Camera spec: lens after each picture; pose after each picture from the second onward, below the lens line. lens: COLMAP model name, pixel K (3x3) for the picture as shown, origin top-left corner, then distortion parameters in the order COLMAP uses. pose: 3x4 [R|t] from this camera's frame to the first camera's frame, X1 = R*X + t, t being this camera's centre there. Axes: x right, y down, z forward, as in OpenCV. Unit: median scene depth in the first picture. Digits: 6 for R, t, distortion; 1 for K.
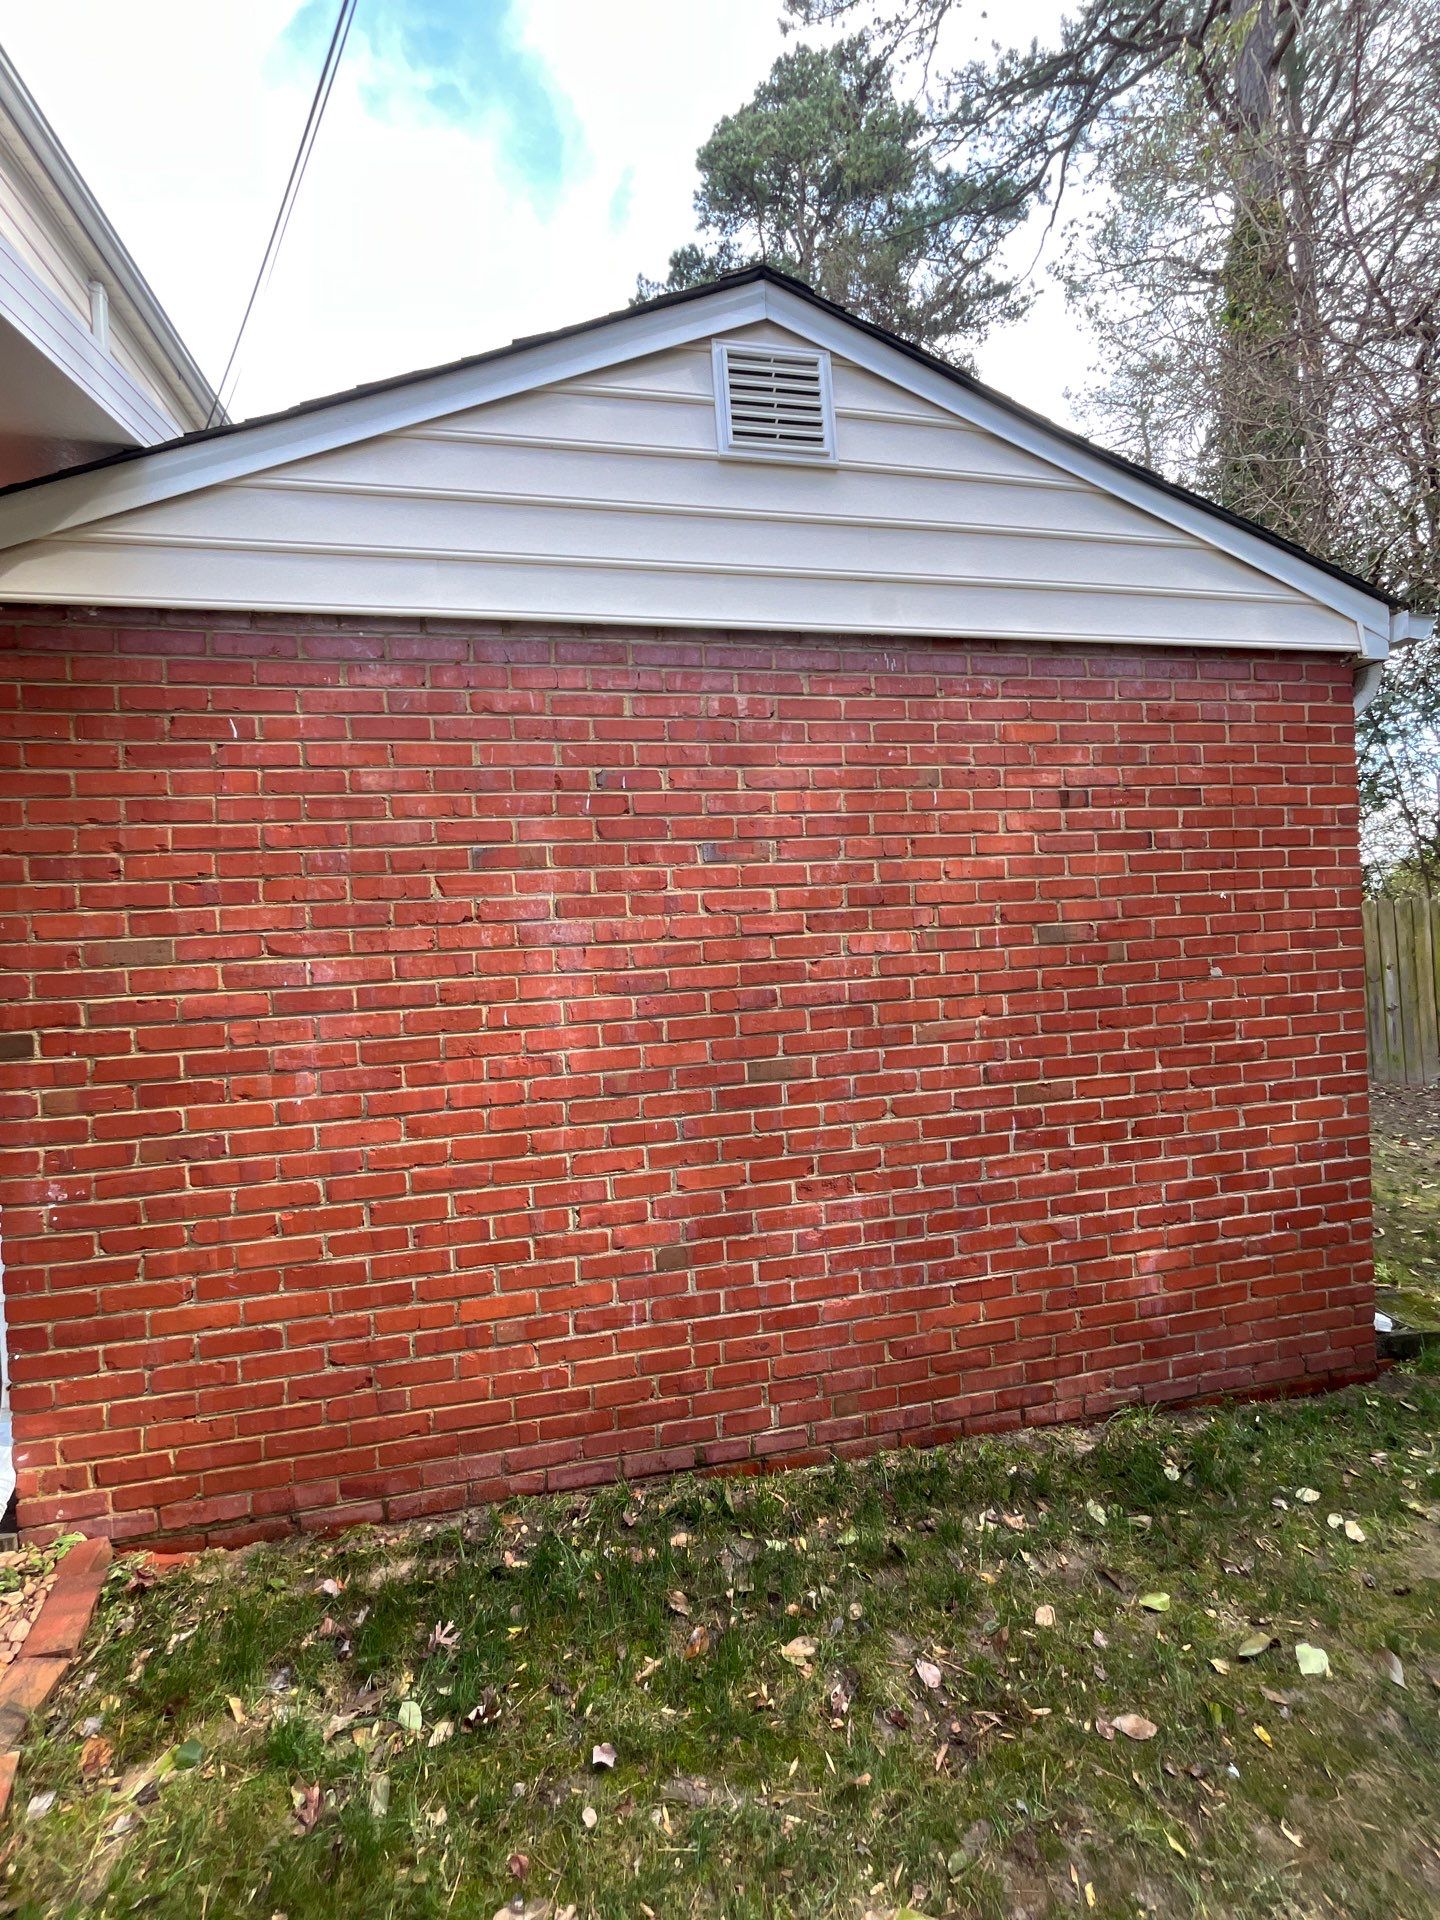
lens RADIAL K [[775.4, 0, 720.0], [0, 775.4, 955.7], [0, 0, 1]] dist [-0.002014, -0.000687]
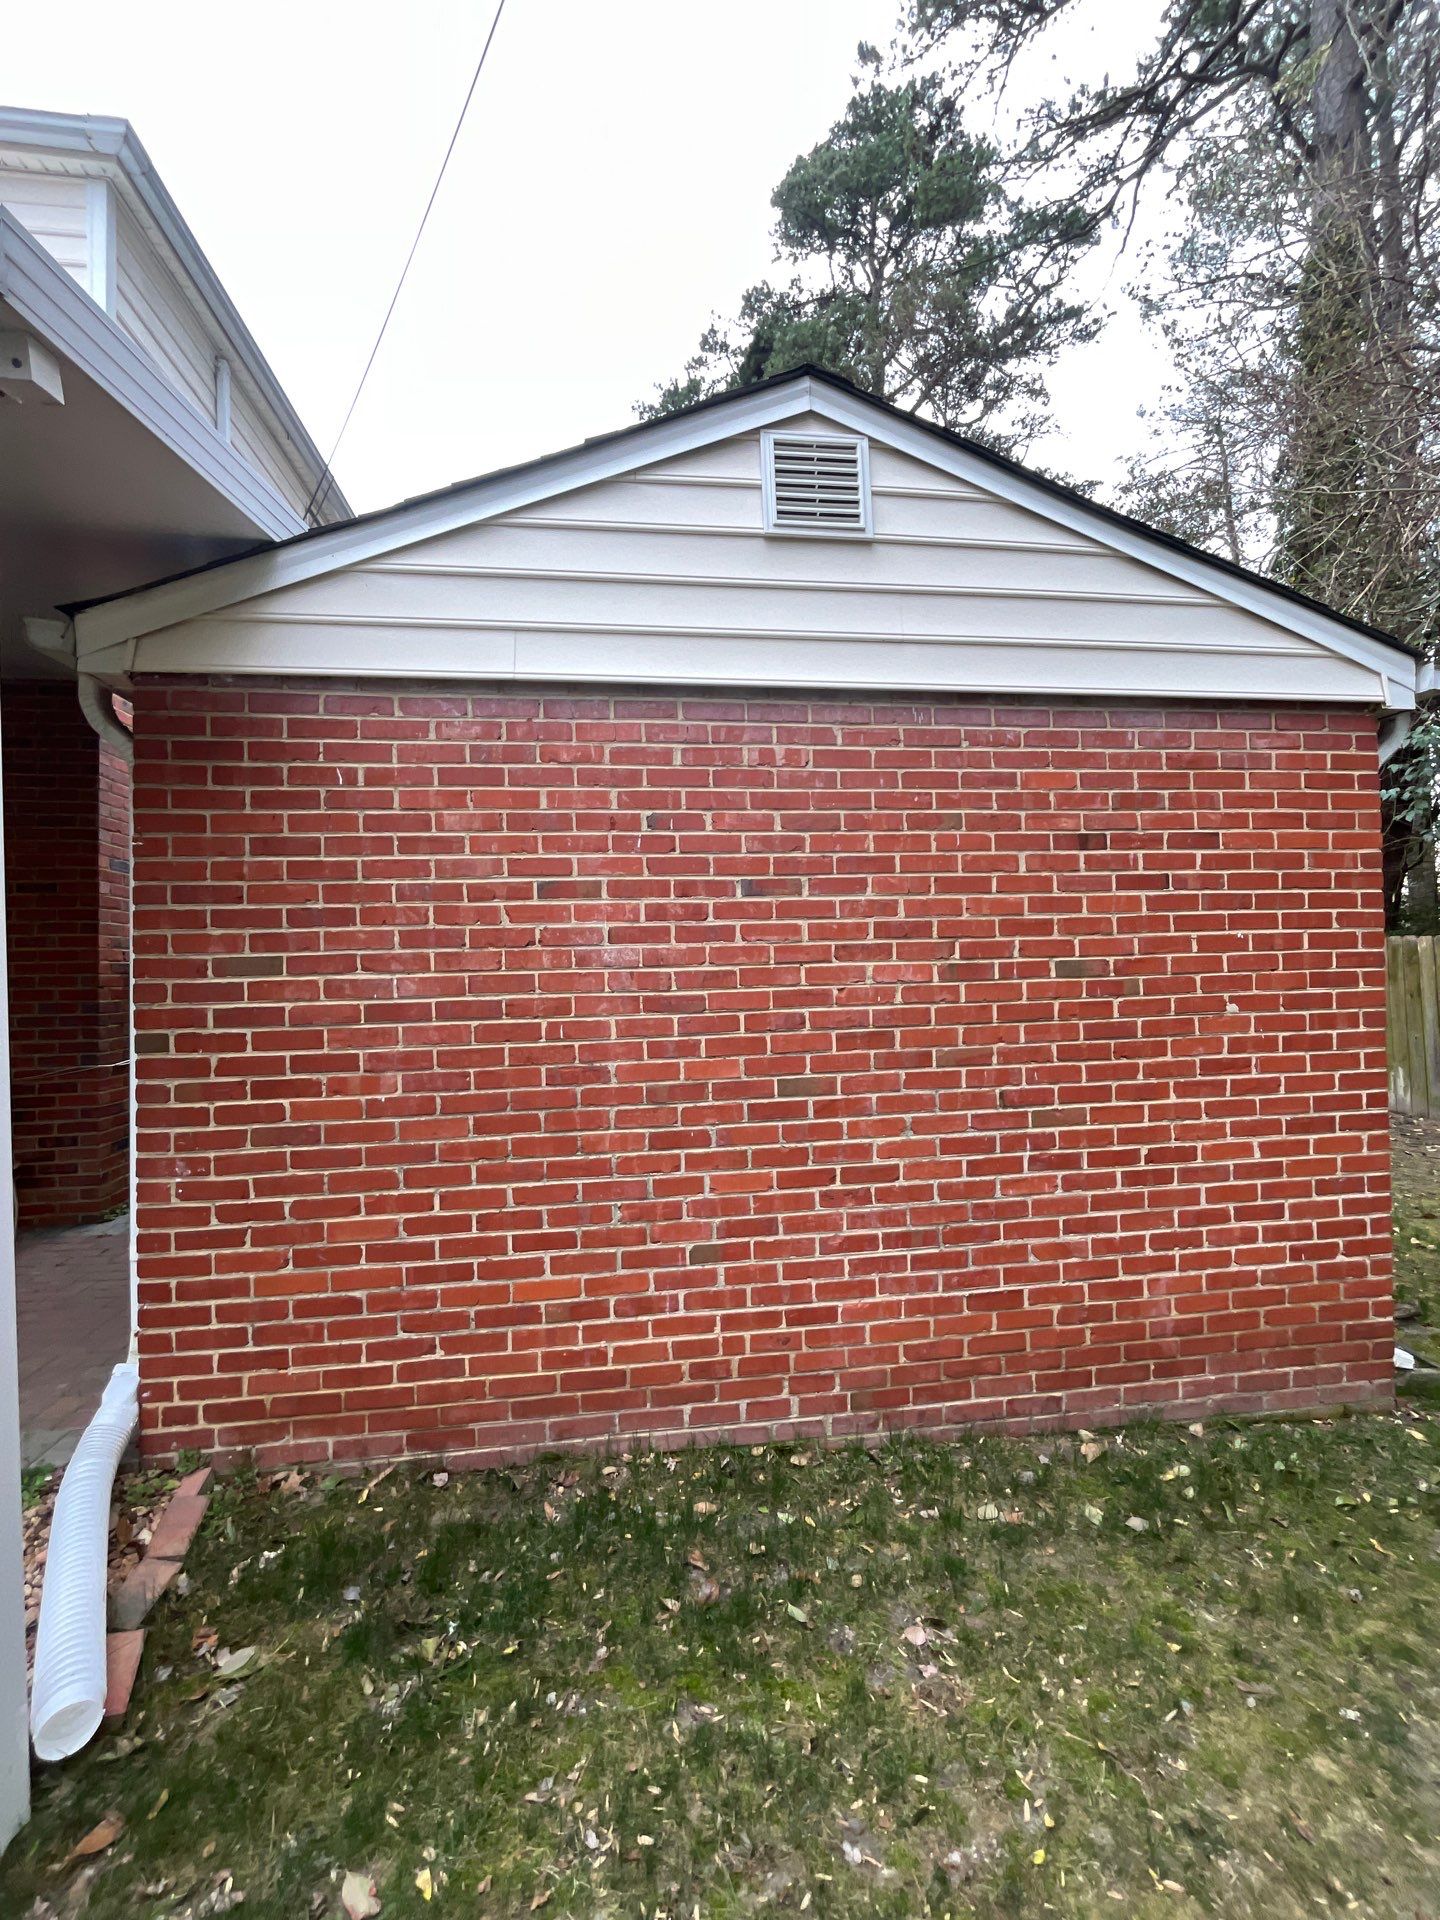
lens RADIAL K [[775.4, 0, 720.0], [0, 775.4, 955.7], [0, 0, 1]] dist [-0.002014, -0.000687]
pose [[0.997008, 0.024349, -0.073362, 0.028940], [-0.025795, 0.999490, -0.018828, -0.012534], [0.072867, 0.020664, 0.997128, -0.096622]]
